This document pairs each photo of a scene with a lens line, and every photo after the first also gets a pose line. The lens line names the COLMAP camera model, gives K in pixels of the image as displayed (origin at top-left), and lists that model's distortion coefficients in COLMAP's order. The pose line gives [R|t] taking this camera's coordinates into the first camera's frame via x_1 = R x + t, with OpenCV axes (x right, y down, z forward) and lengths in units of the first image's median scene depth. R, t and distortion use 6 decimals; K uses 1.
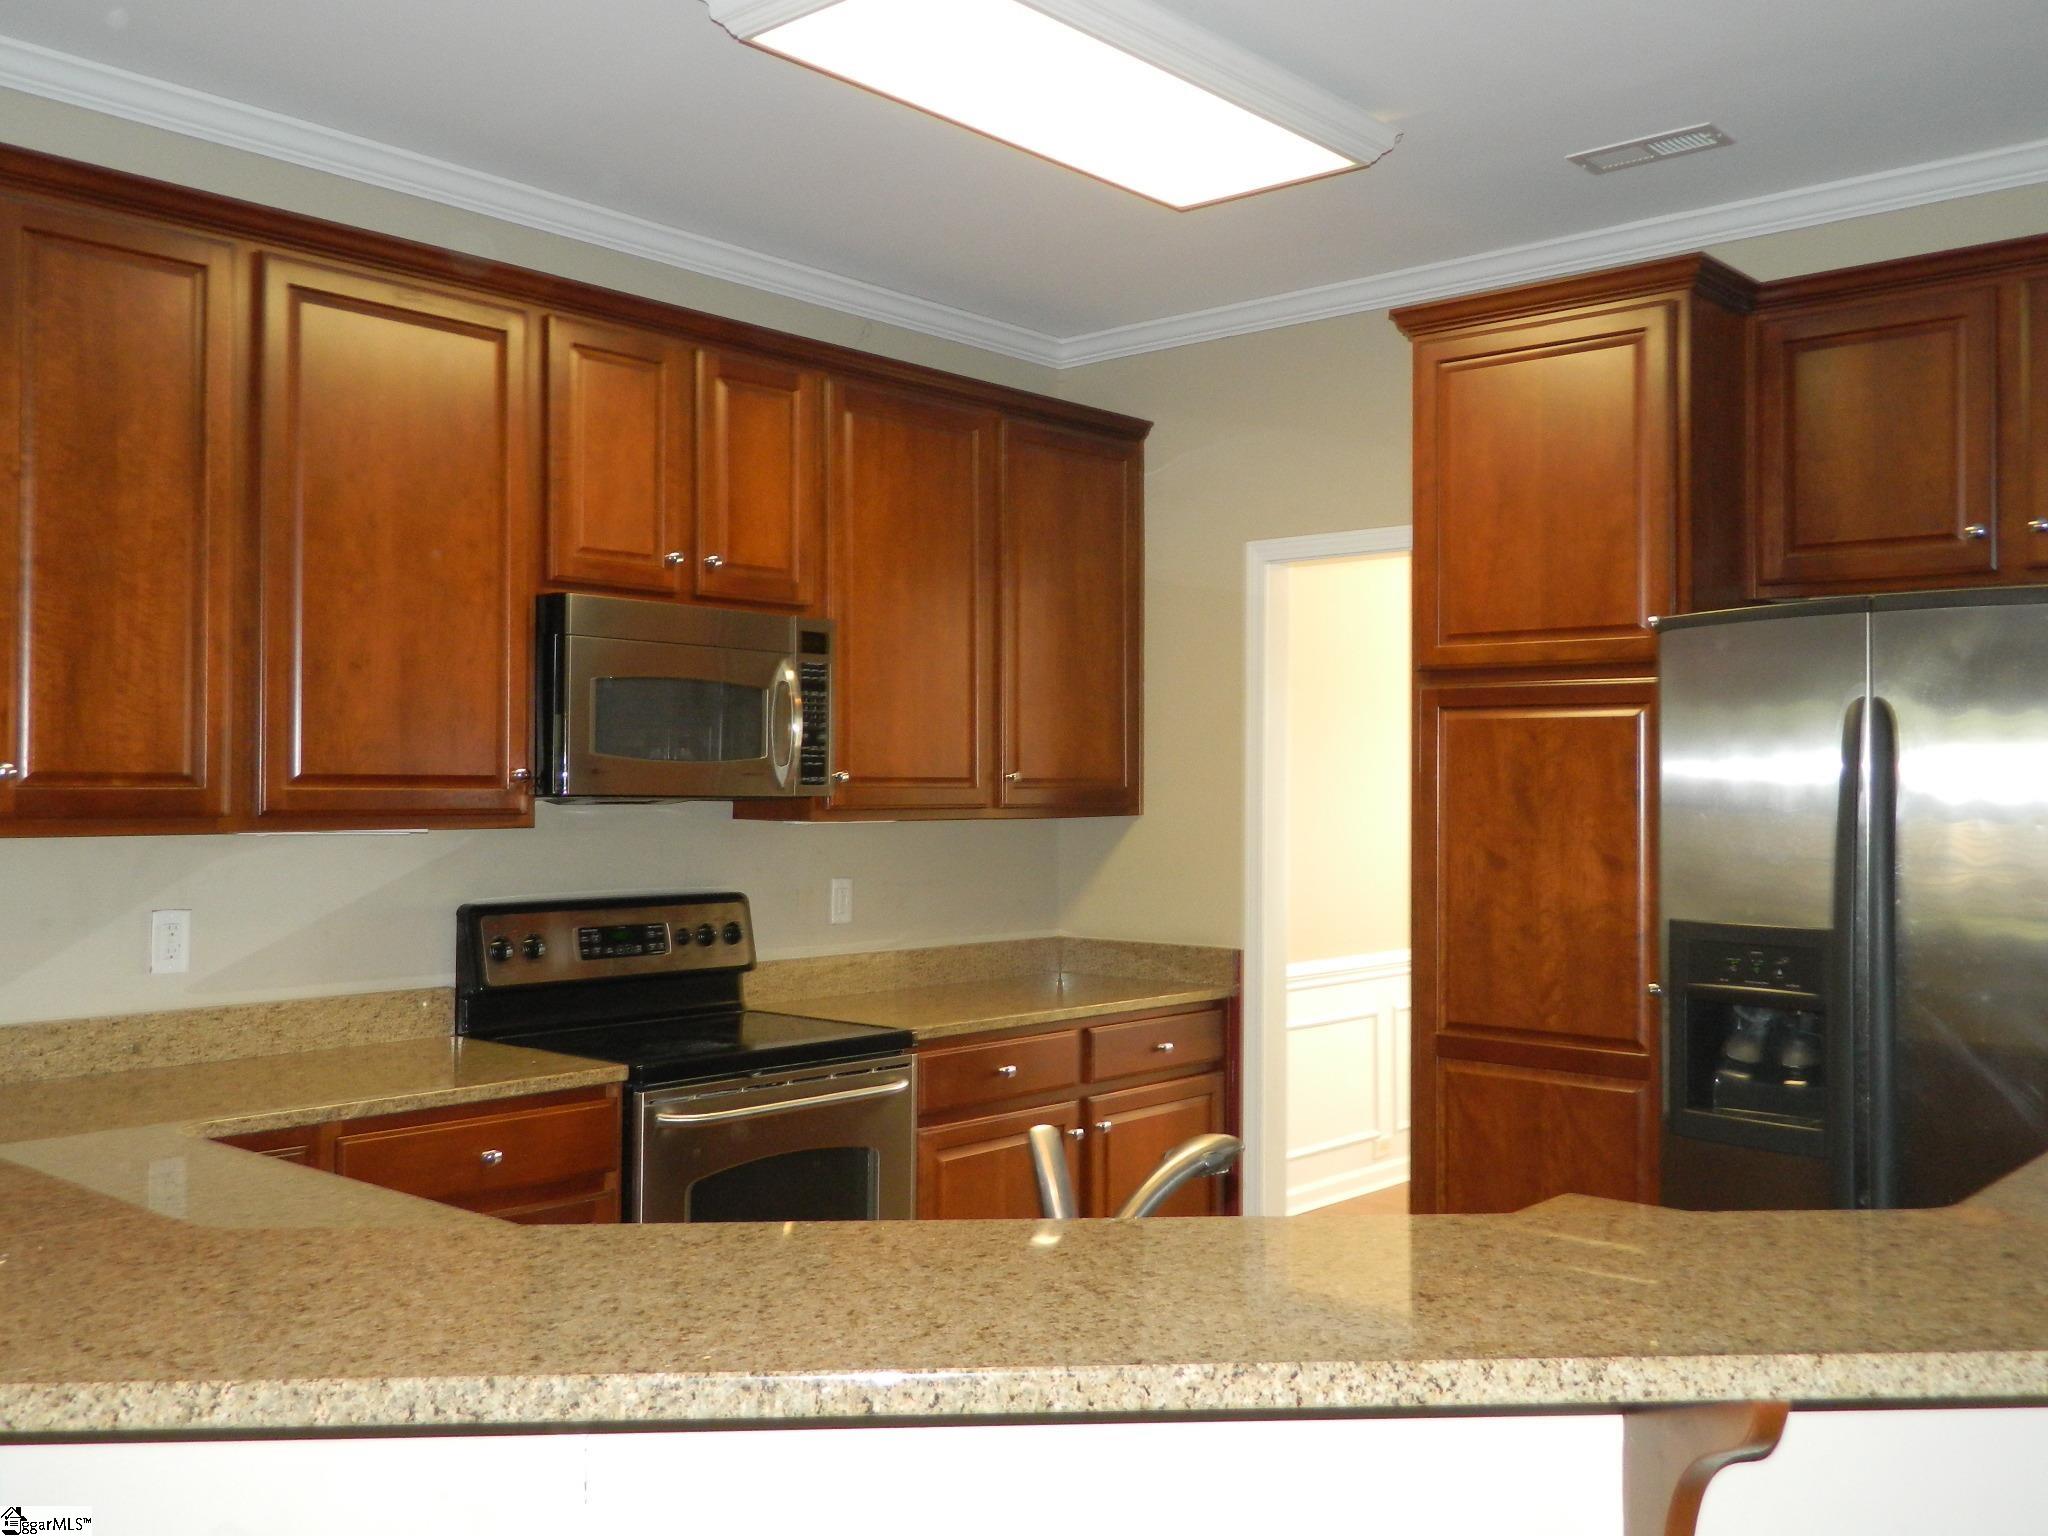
lens RADIAL K [[1905.5, 0, 1024.0], [0, 1905.5, 768.0], [0, 0, 1]] dist [0.091873, 0.000696]
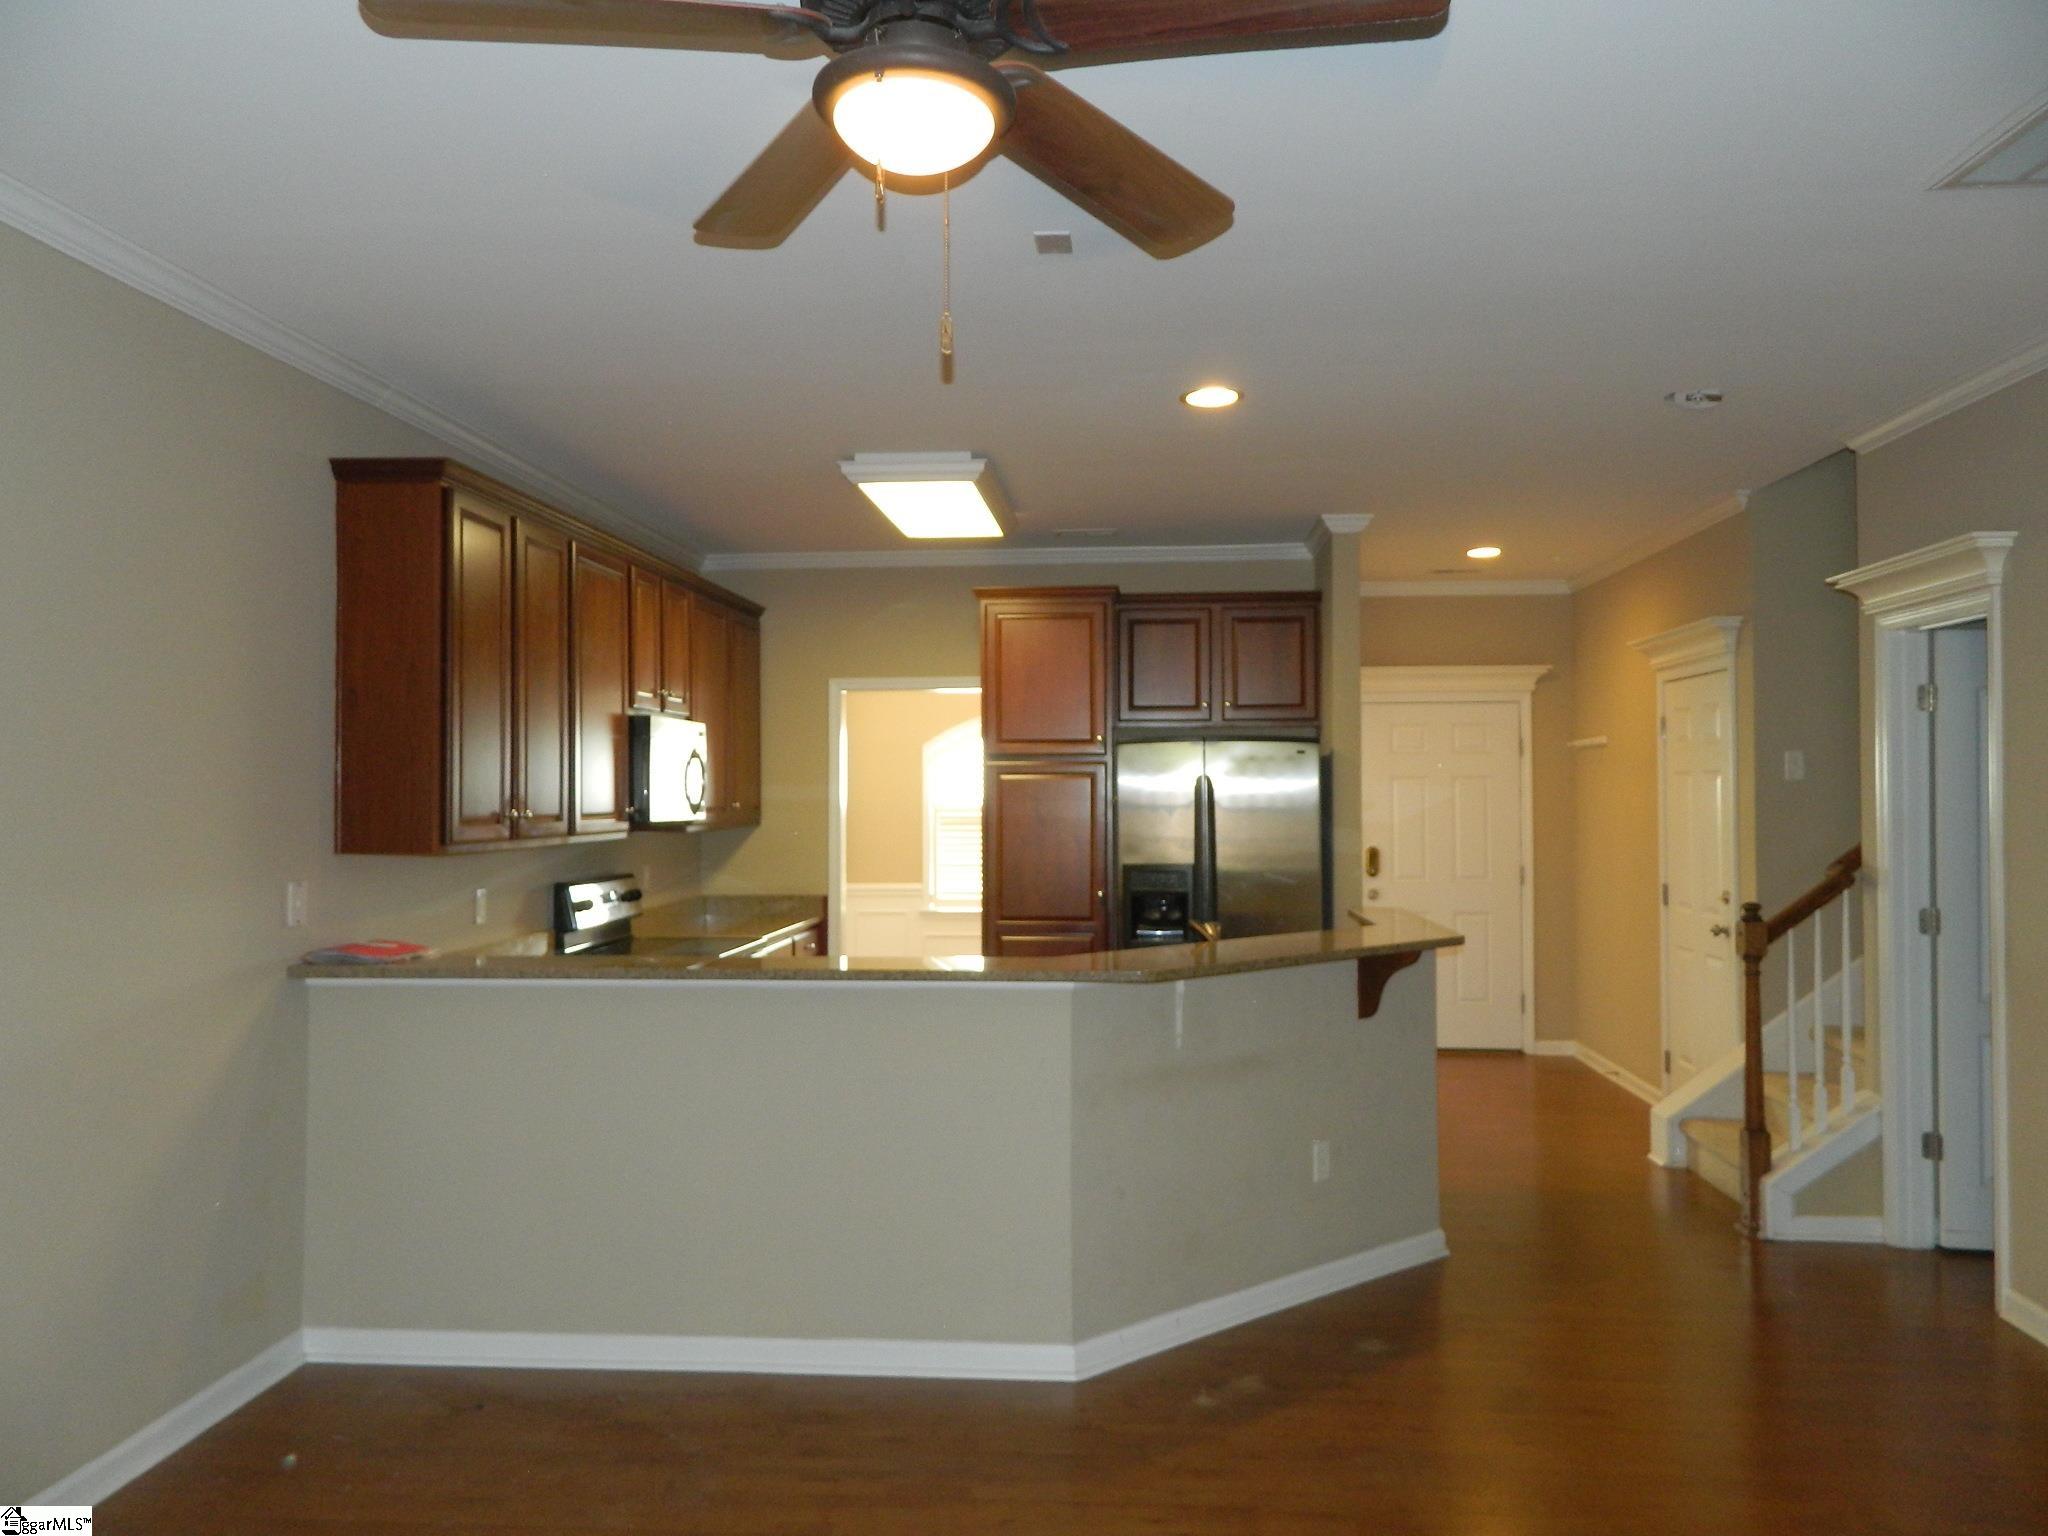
lens RADIAL K [[1533.4, 0, 1036.3], [0, 1533.4, 763.7], [0, 0, 1]] dist [0.021561, 0.002659]
pose [[0.797526, 0.000951, 0.603284, -0.638004], [0.000606, 0.999997, -0.002377, -0.030217], [-0.603284, 0.002261, 0.797523, -0.329996]]
